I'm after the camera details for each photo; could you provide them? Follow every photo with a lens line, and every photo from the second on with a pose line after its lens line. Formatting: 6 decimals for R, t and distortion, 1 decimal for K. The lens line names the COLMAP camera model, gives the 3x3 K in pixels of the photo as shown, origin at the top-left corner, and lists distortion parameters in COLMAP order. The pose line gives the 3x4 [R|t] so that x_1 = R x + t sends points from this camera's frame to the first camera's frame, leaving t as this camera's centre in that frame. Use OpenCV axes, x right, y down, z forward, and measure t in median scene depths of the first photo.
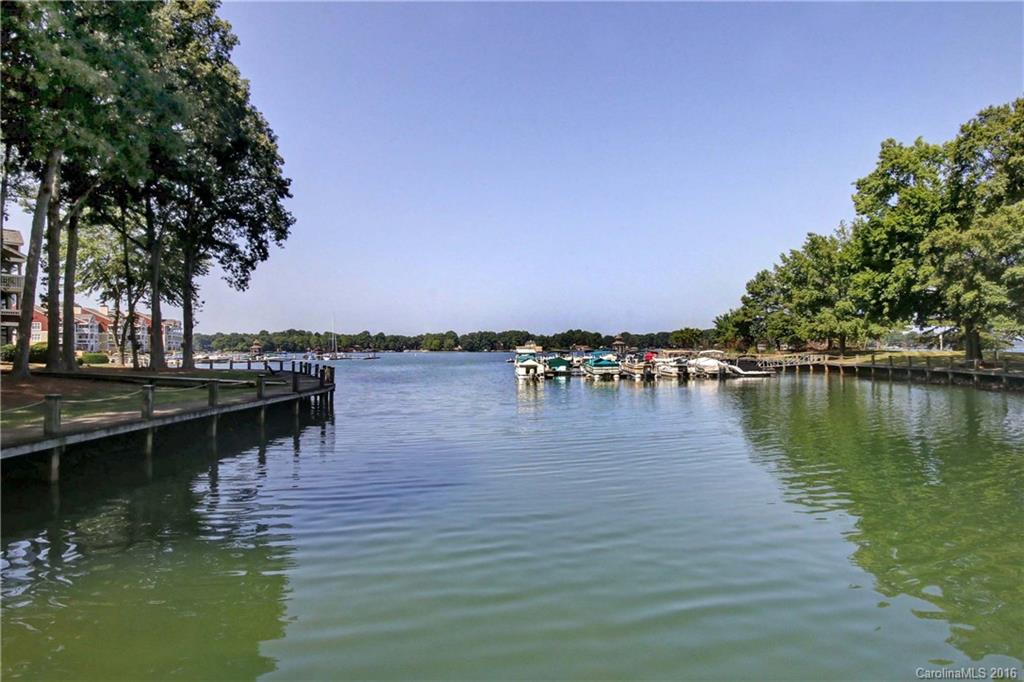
lens RADIAL K [[540.8, 0, 532.2], [0, 540.8, 350.8], [0, 0, 1]] dist [0.000142, -0.000036]
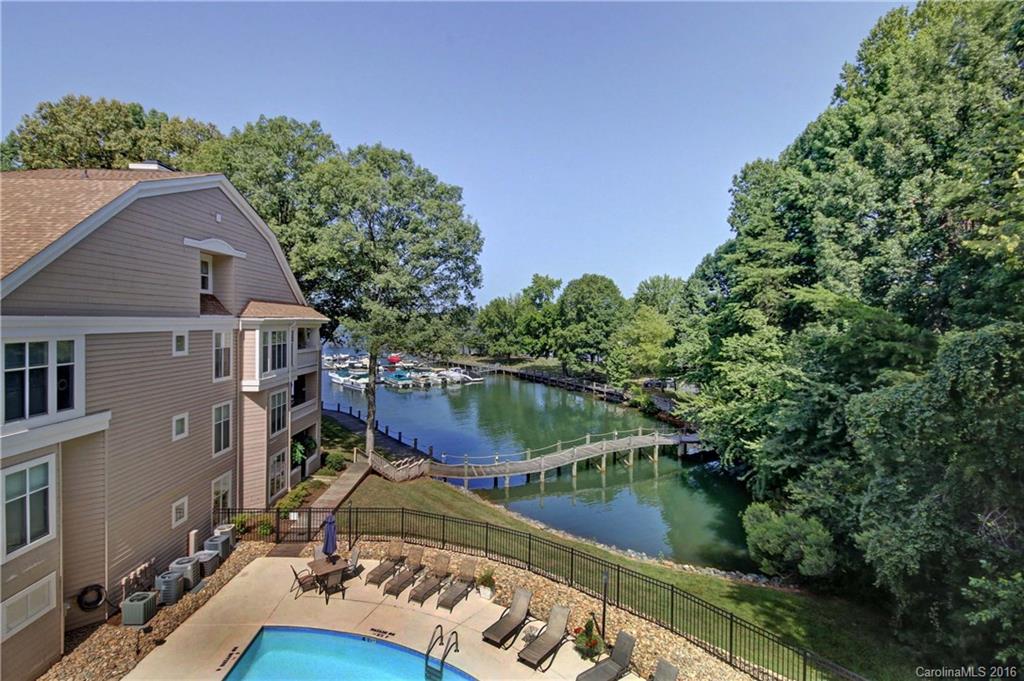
lens RADIAL K [[476.9, 0, 524.7], [0, 476.9, 337.3], [0, 0, 1]] dist [-0.002002, -0.000287]
pose [[0.813569, 0.002408, 0.581464, -0.463131], [-0.016989, 0.999663, 0.019630, -0.152589], [-0.581221, -0.025848, 0.813335, -0.509318]]
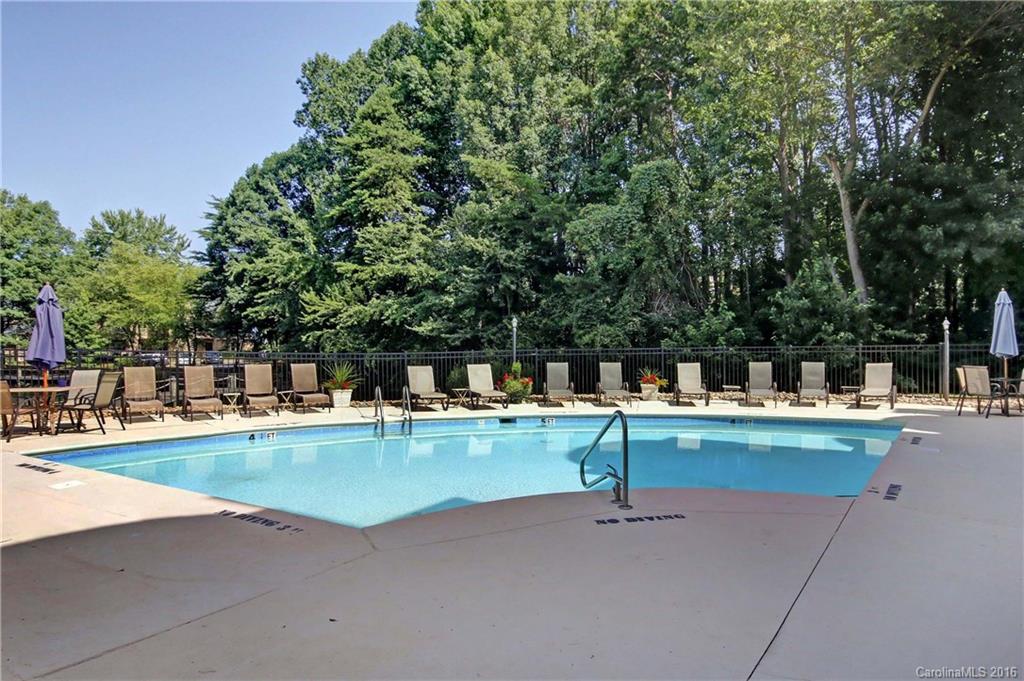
lens RADIAL K [[593.9, 0, 517.3], [0, 593.9, 351.8], [0, 0, 1]] dist [0.020451, 0.000778]
pose [[-0.011549, -0.010054, 0.999883, -0.546645], [0.005772, 0.999932, 0.010121, -0.024719], [-0.999917, 0.005888, -0.011490, -0.341918]]
